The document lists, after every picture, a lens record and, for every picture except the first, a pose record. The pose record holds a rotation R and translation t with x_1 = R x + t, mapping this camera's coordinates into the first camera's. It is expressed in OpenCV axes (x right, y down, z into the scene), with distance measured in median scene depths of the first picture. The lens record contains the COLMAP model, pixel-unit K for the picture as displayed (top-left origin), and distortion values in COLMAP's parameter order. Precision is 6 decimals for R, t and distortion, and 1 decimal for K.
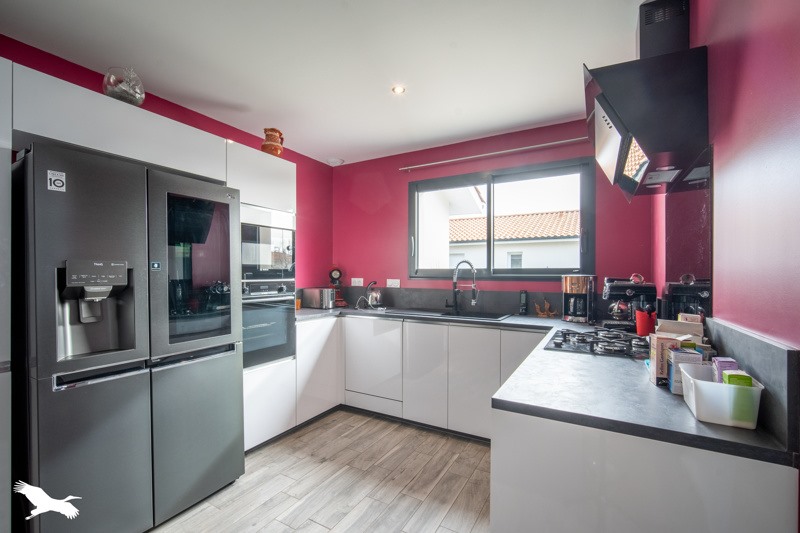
lens RADIAL K [[350.7, 0, 399.6], [0, 350.7, 273.9], [0, 0, 1]] dist [0.000133, -0.000014]
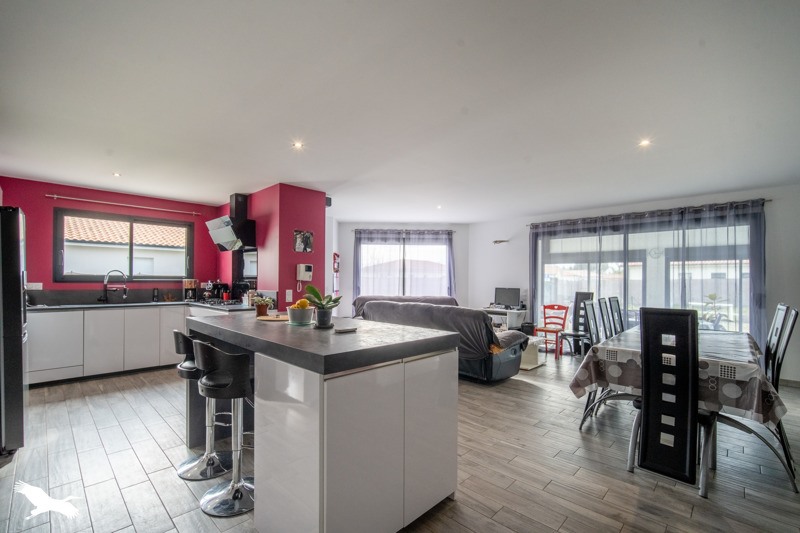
lens RADIAL K [[350.7, 0, 399.6], [0, 350.7, 273.9], [0, 0, 1]] dist [0.000133, -0.000014]
pose [[0.255211, 0.012050, 0.966810, -1.017112], [-0.005199, 0.999925, -0.011090, -0.011269], [-0.966871, -0.002197, 0.255255, -0.622774]]
